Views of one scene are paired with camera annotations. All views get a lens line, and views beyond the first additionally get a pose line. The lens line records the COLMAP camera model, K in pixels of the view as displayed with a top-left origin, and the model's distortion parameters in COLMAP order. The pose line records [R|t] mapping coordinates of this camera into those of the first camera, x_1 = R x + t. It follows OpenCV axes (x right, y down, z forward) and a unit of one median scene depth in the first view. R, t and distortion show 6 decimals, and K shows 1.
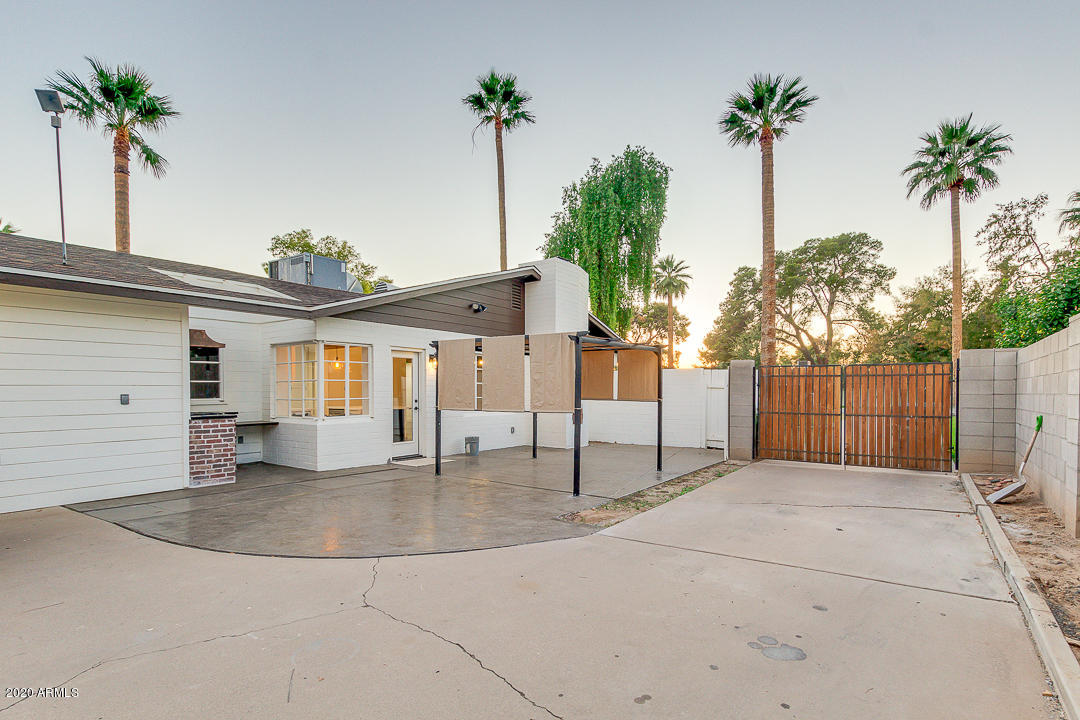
lens RADIAL K [[527.0, 0, 546.4], [0, 527.0, 392.3], [0, 0, 1]] dist [0.013558, -0.000222]
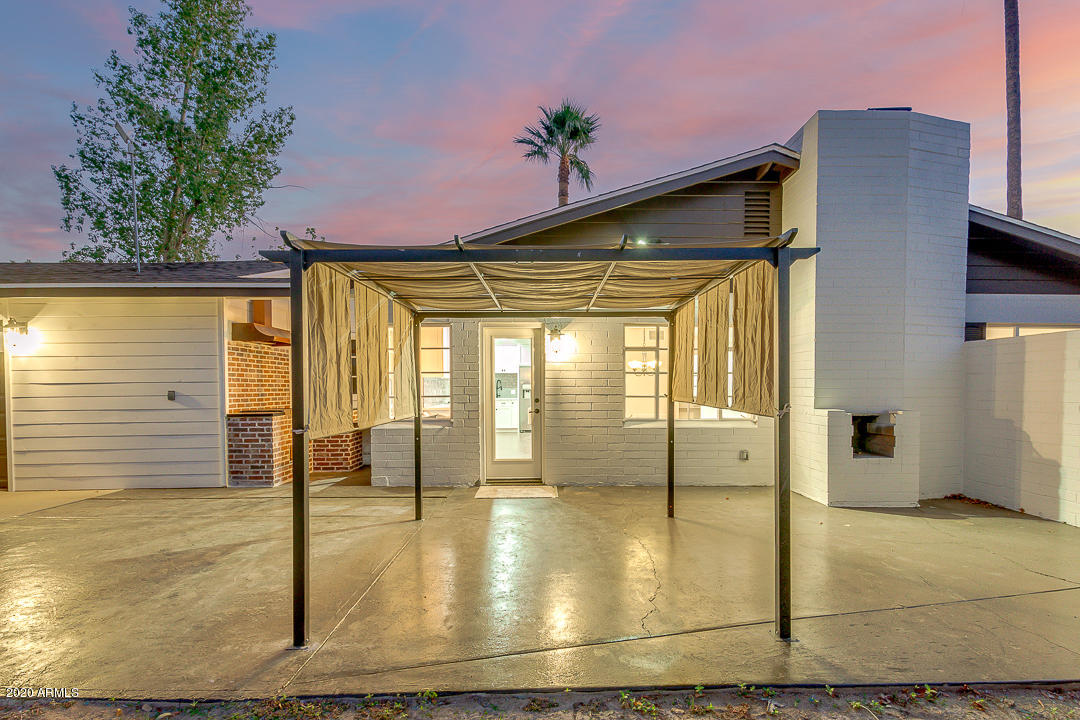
lens RADIAL K [[553.0, 0, 546.3], [0, 553.0, 391.7], [0, 0, 1]] dist [0.030765, -0.011405]
pose [[0.589353, 0.004050, -0.807866, 0.126014], [0.003756, 0.999963, 0.007754, -0.000022], [0.807867, -0.007604, 0.589316, 0.221114]]
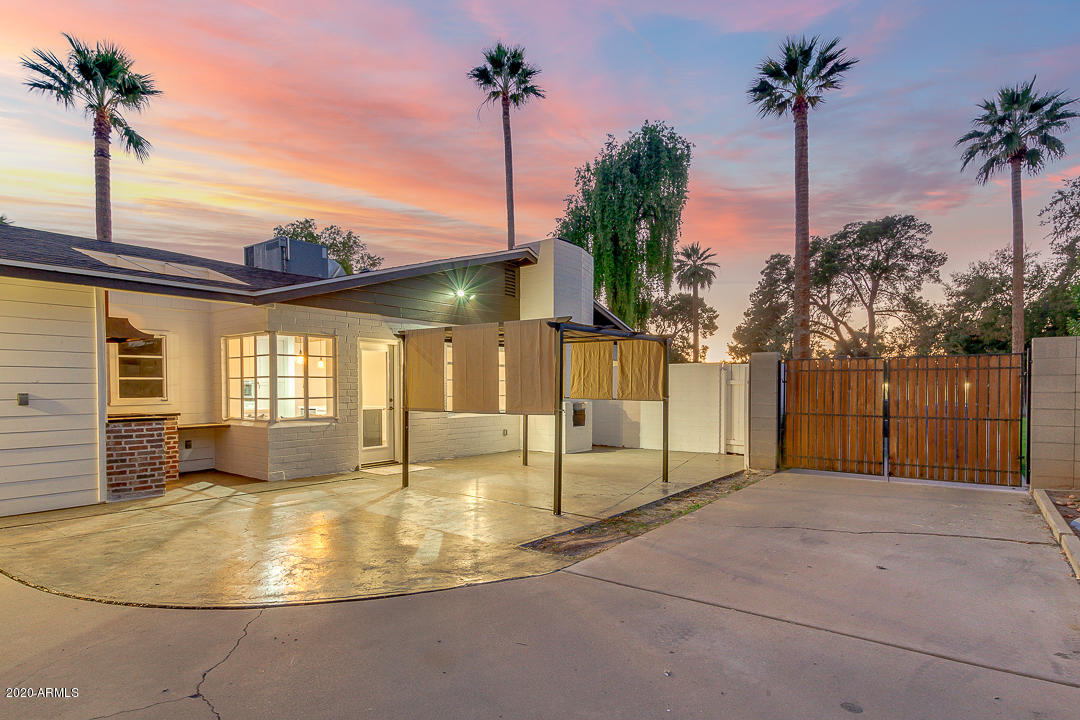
lens RADIAL K [[553.0, 0, 546.3], [0, 553.0, 391.7], [0, 0, 1]] dist [0.030765, -0.011405]
pose [[0.999334, -0.000690, -0.036486, 0.017508], [0.000820, 0.999993, 0.003569, -0.000349], [0.036483, -0.003596, 0.999328, 0.030850]]
